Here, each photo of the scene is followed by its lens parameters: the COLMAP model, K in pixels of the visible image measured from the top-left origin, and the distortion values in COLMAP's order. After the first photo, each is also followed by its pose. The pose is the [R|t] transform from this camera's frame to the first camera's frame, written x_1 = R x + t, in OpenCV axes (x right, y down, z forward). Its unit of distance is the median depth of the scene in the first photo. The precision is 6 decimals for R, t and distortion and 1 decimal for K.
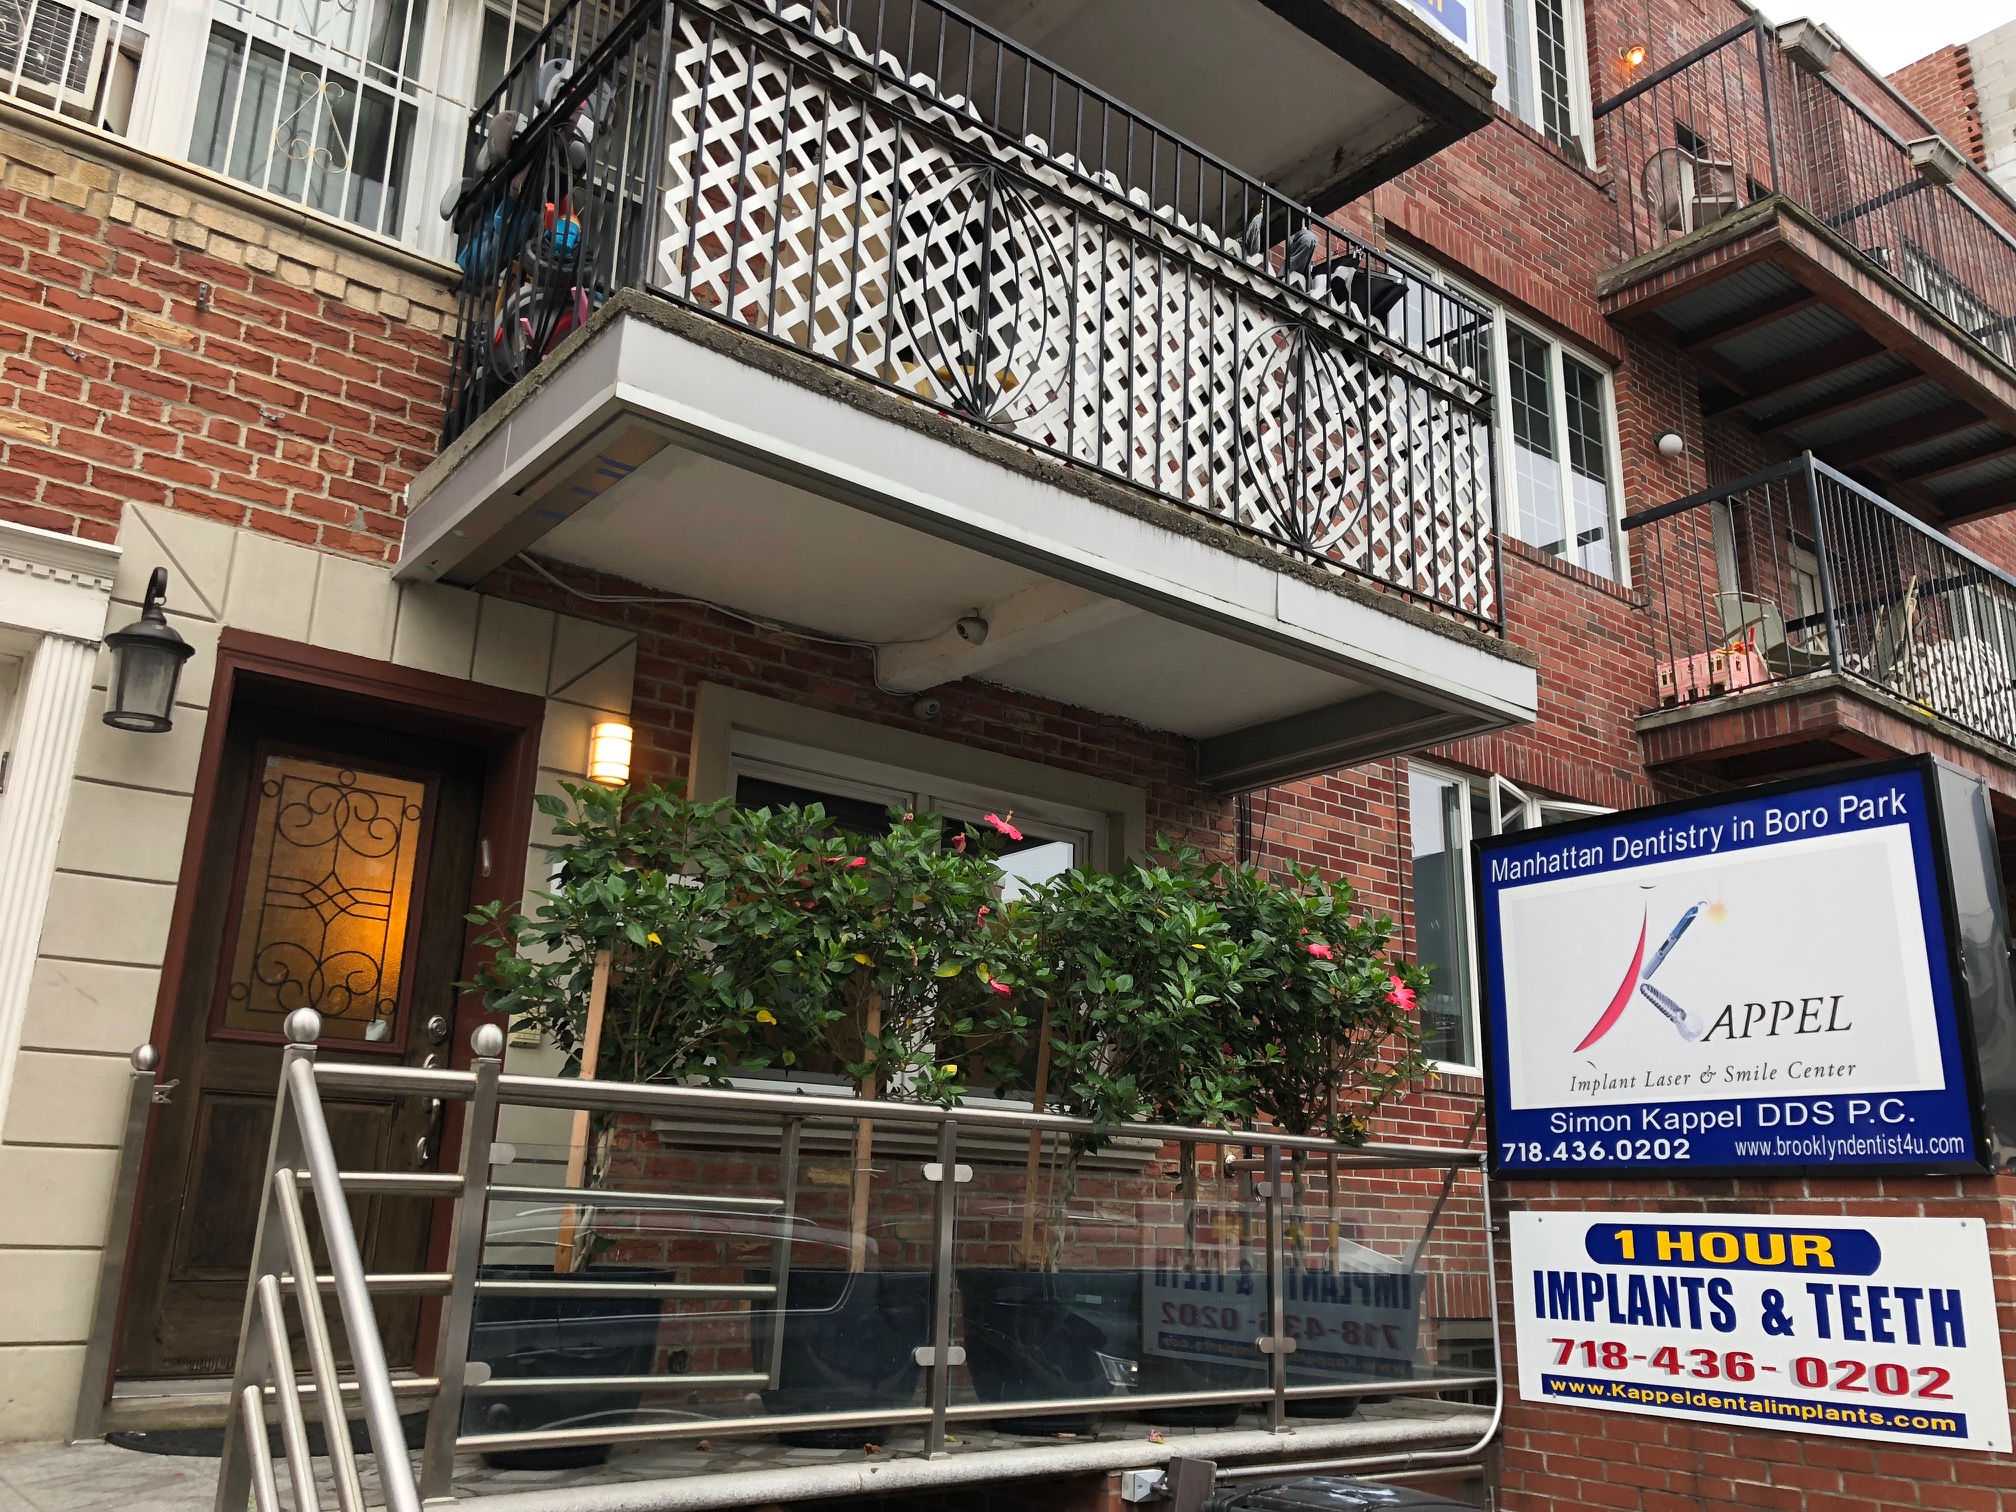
lens RADIAL K [[1646.2, 0, 1005.3], [0, 1646.2, 759.7], [0, 0, 1]] dist [0.042343, -0.031851]
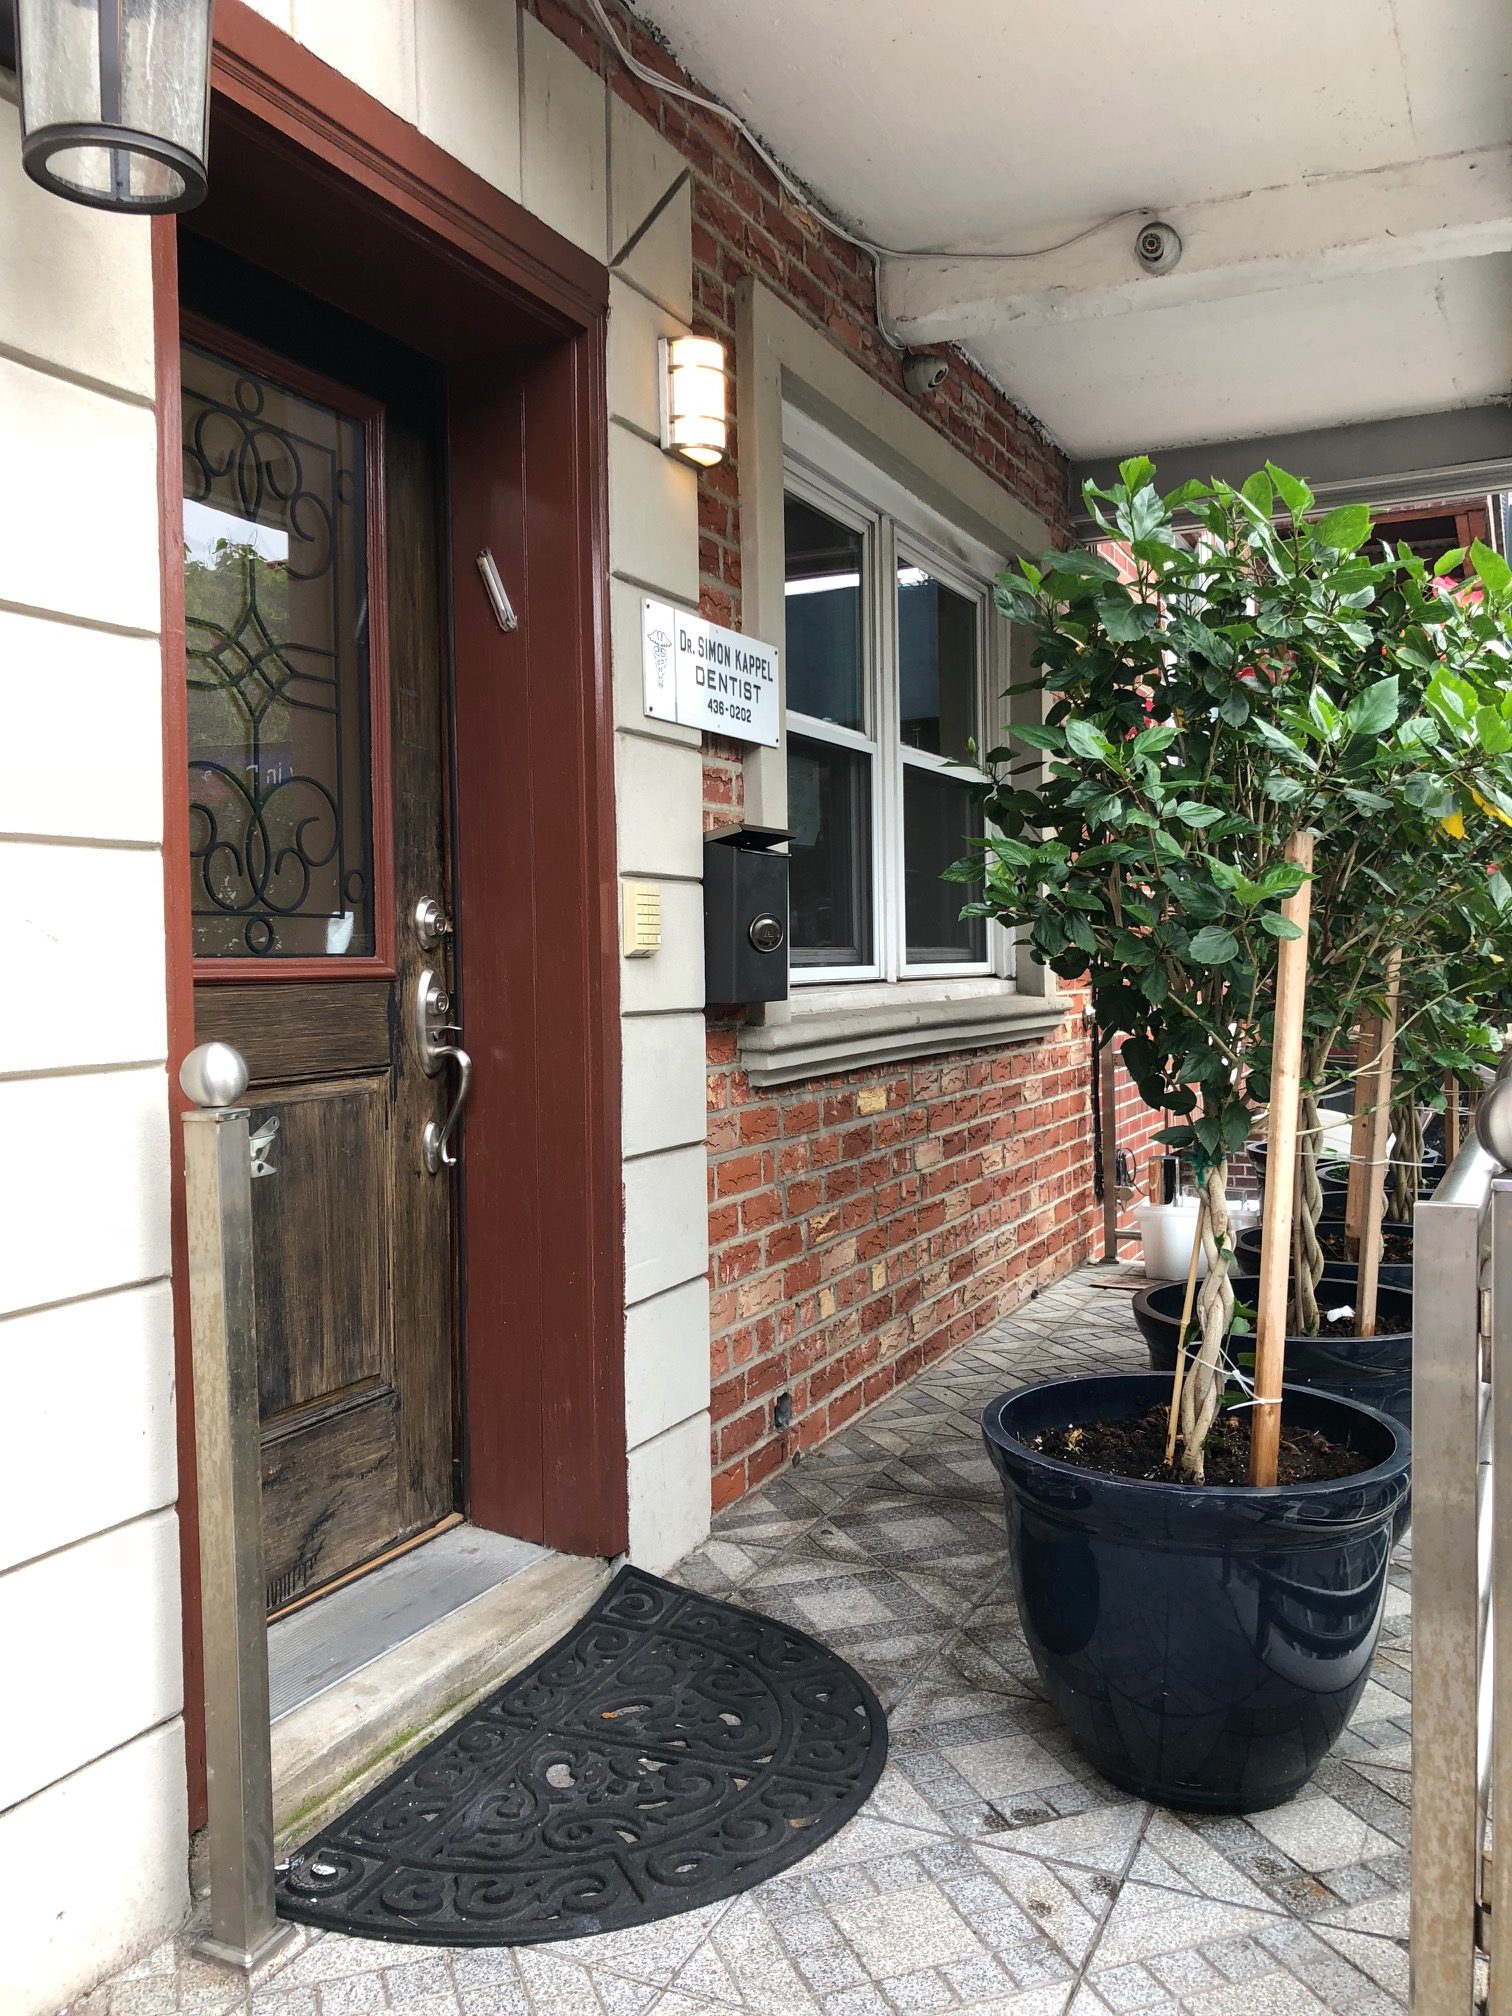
lens RADIAL K [[1646.2, 0, 757.5], [0, 1646.2, 1003.4], [0, 0, 1]] dist [0.042343, -0.031851]
pose [[0.893915, -0.053392, 0.445045, -0.493675], [-0.086231, 0.953849, 0.287638, 0.027169], [-0.439863, -0.295500, 0.848056, 0.509953]]
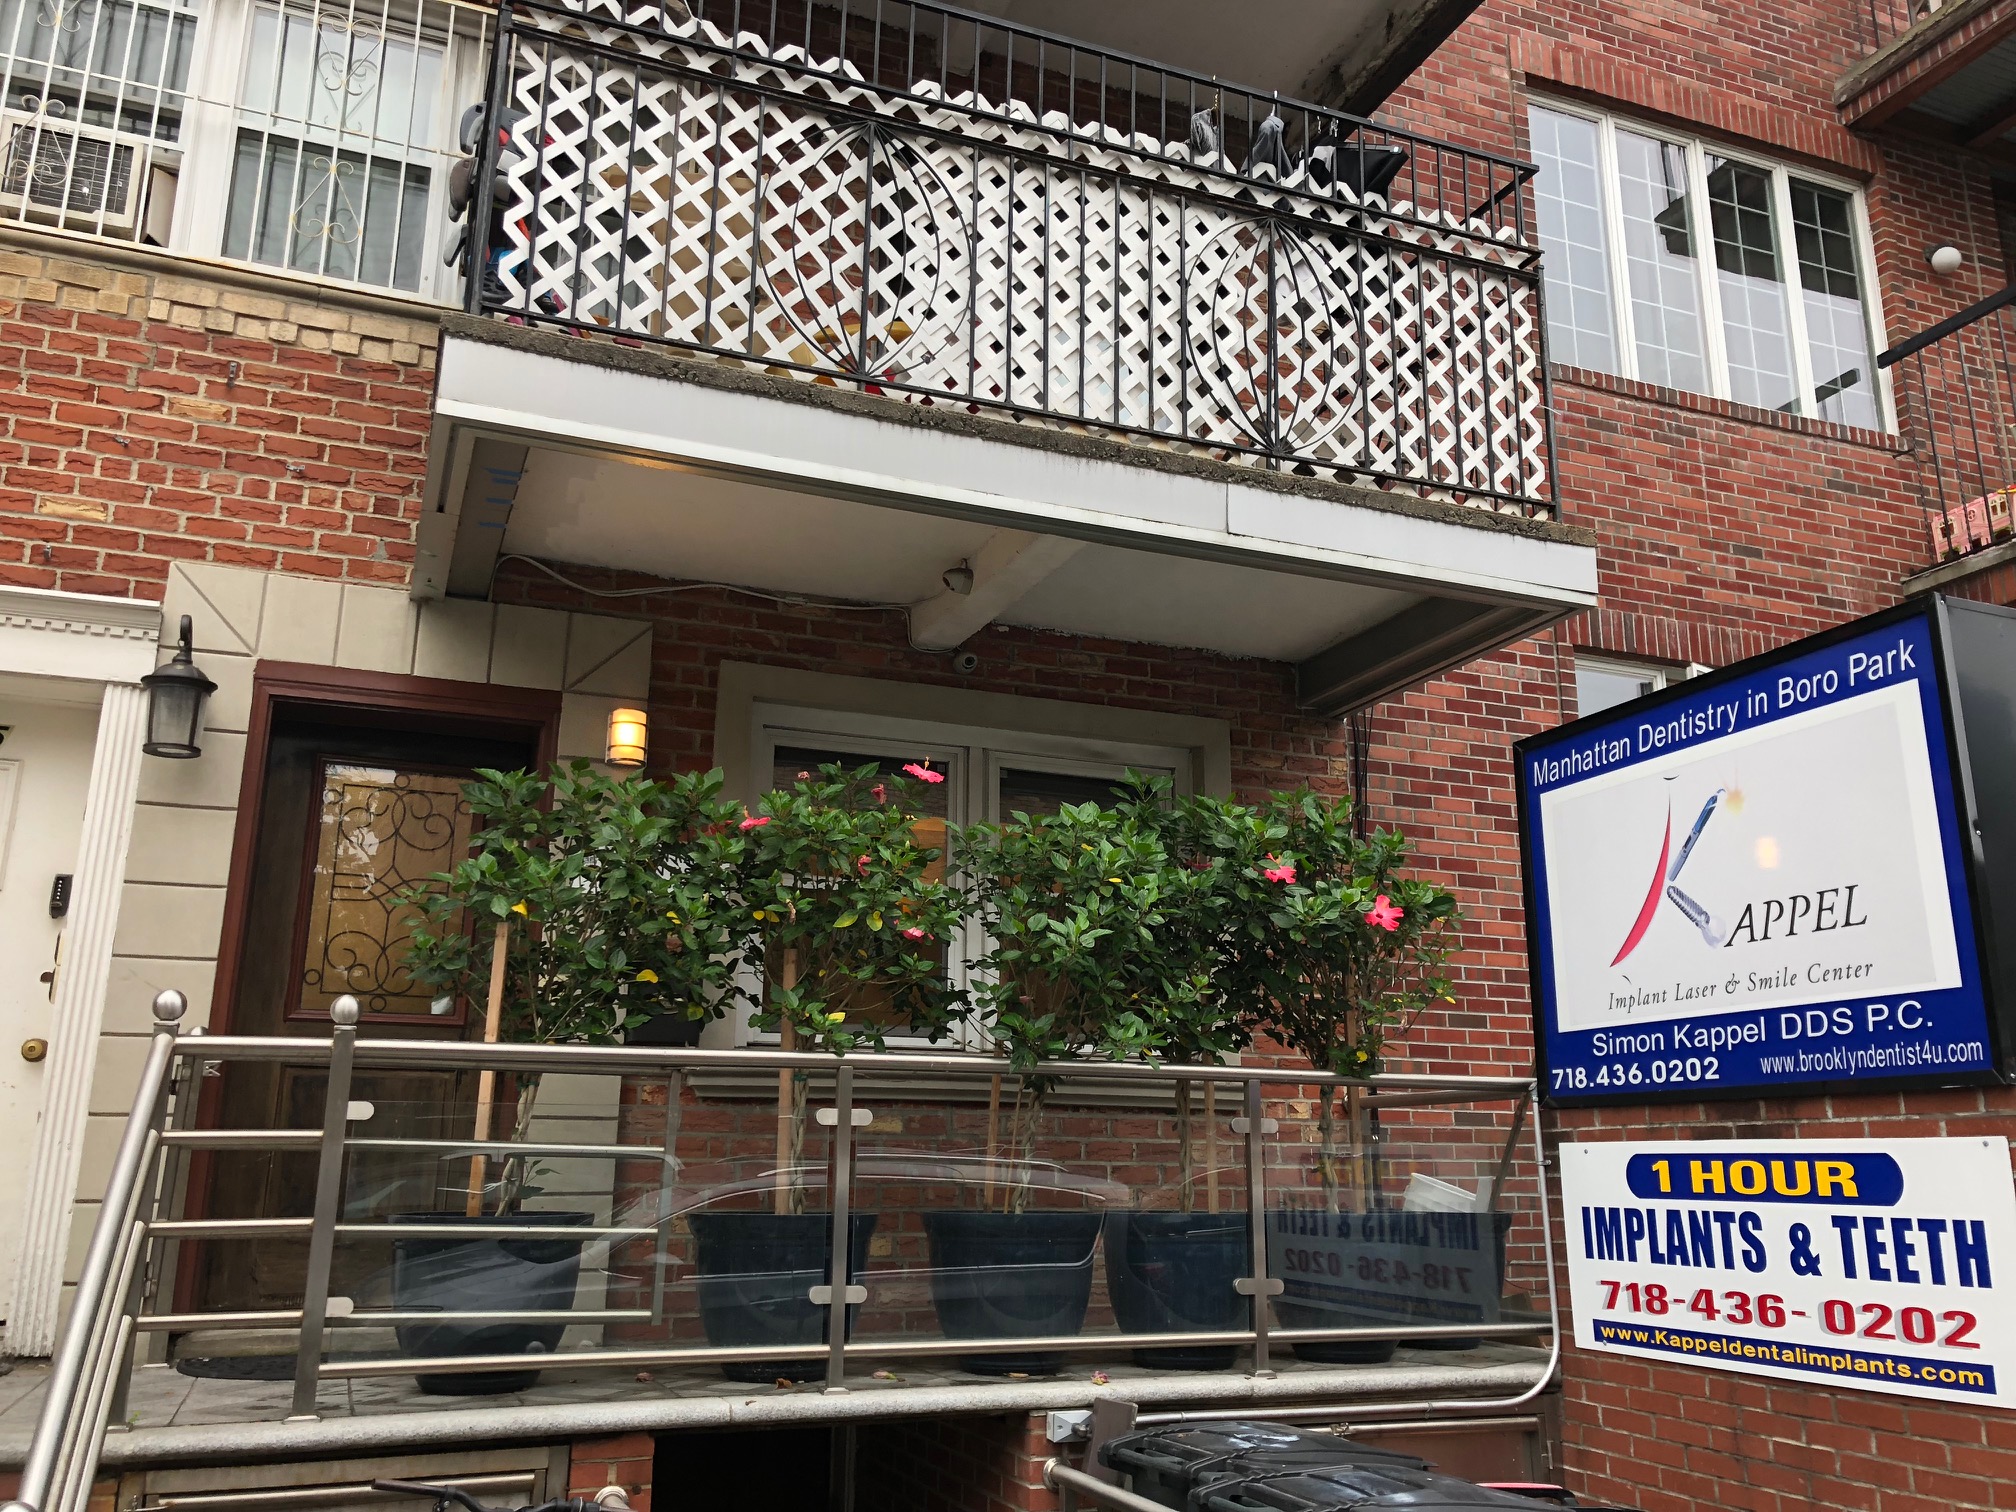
lens RADIAL K [[1646.2, 0, 996.3], [0, 1646.2, 745.5], [0, 0, 1]] dist [0.042343, -0.031851]
pose [[0.954805, -0.091614, -0.282763, 0.308005], [0.096608, 0.995316, 0.003737, 0.021796], [0.281096, -0.030885, 0.959182, 0.043928]]
